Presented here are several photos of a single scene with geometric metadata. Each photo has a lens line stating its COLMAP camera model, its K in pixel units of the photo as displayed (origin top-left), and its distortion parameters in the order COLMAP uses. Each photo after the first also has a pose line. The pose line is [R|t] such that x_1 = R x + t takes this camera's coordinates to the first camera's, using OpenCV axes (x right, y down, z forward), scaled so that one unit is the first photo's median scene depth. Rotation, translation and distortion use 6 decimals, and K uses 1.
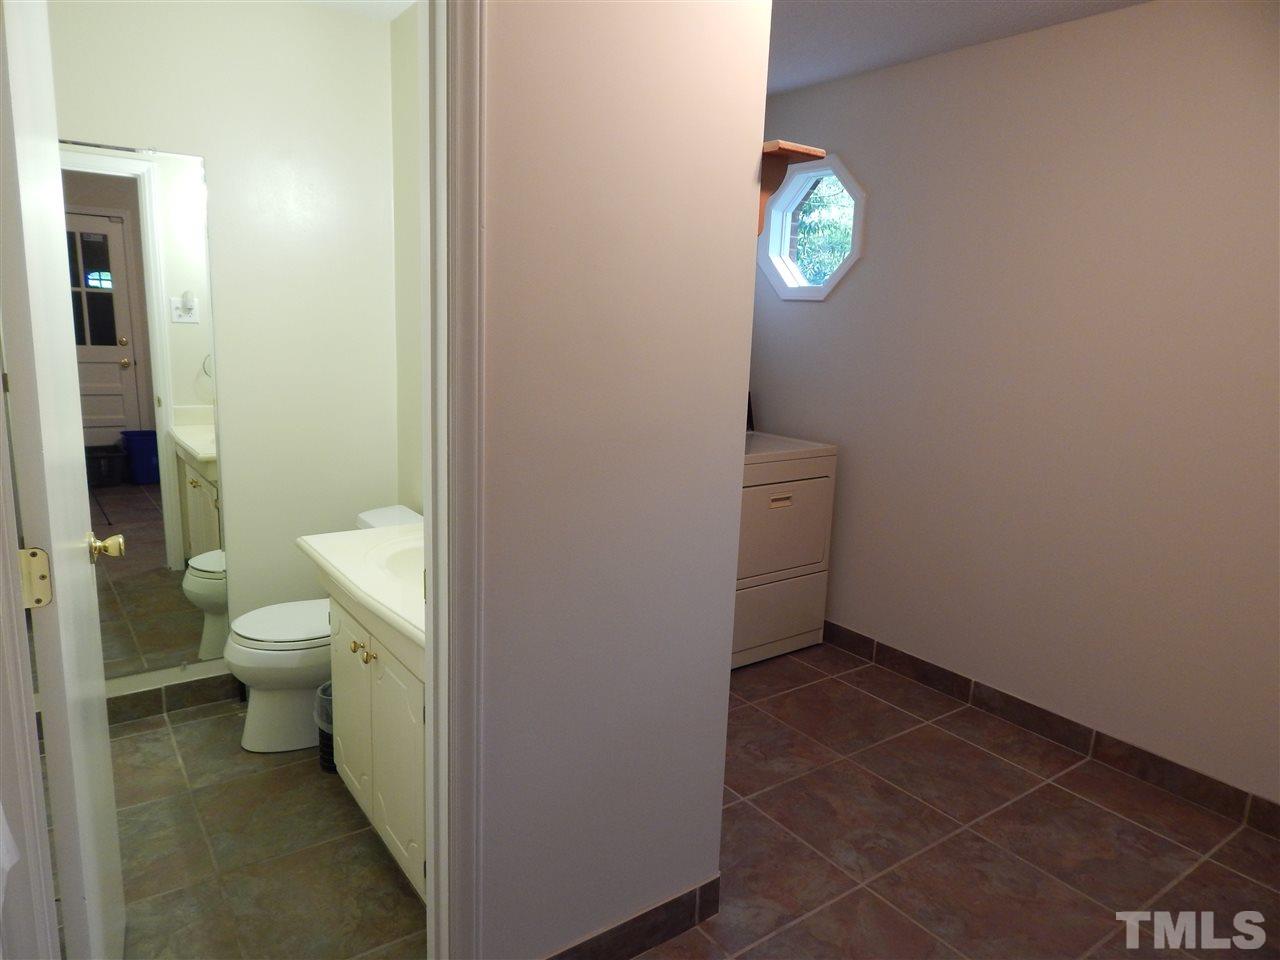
lens RADIAL K [[839.0, 0, 638.8], [0, 839.0, 480.8], [0, 0, 1]] dist [0.002979, -0.011079]
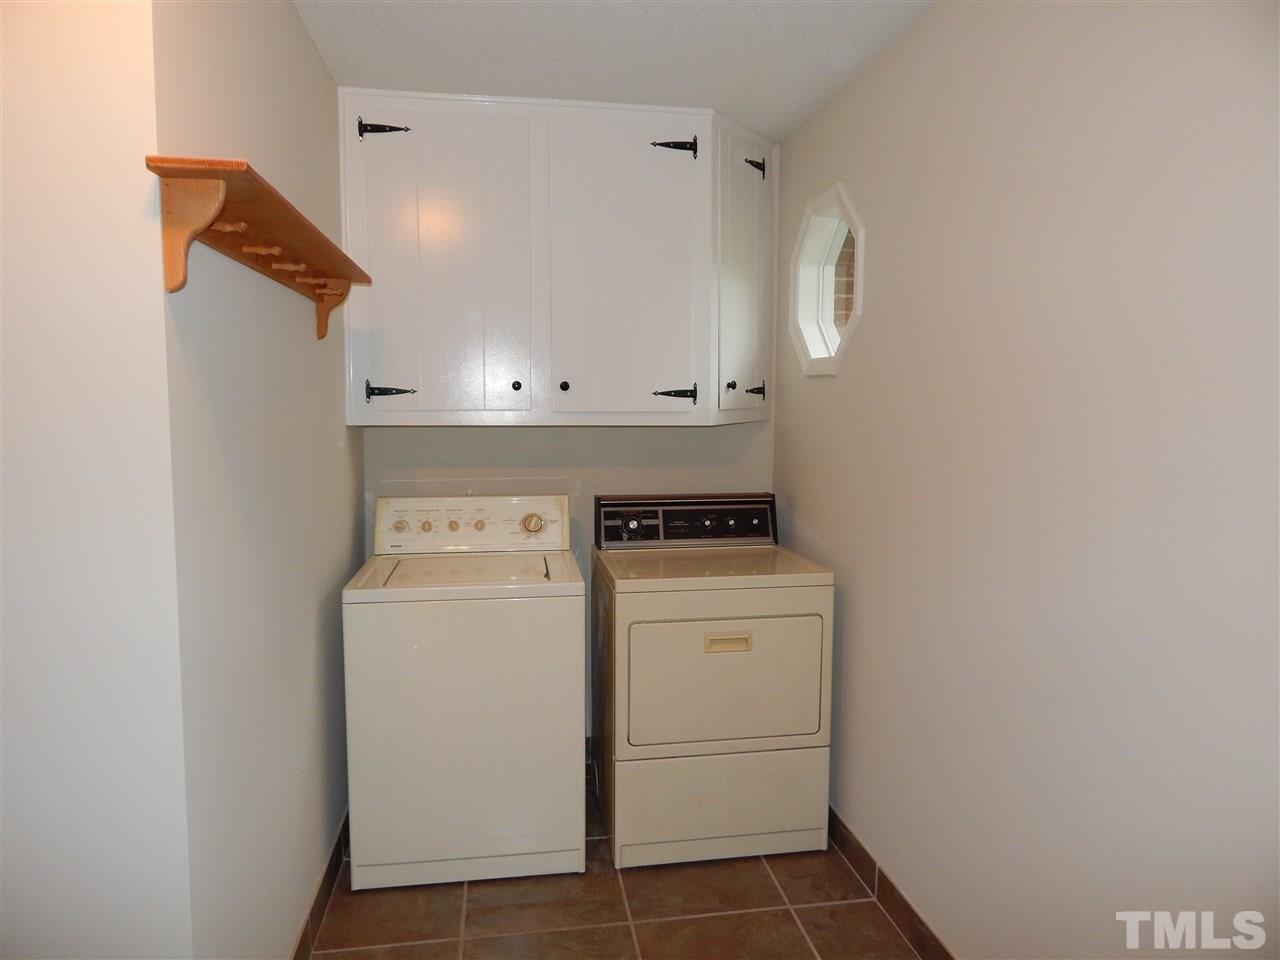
lens RADIAL K [[839.0, 0, 639.7], [0, 839.0, 477.7], [0, 0, 1]] dist [0.002979, -0.011079]
pose [[0.893725, 0.005737, -0.448578, 0.405924], [-0.054716, 0.993847, -0.096302, -0.043004], [0.445266, 0.110612, 0.888540, 0.275264]]
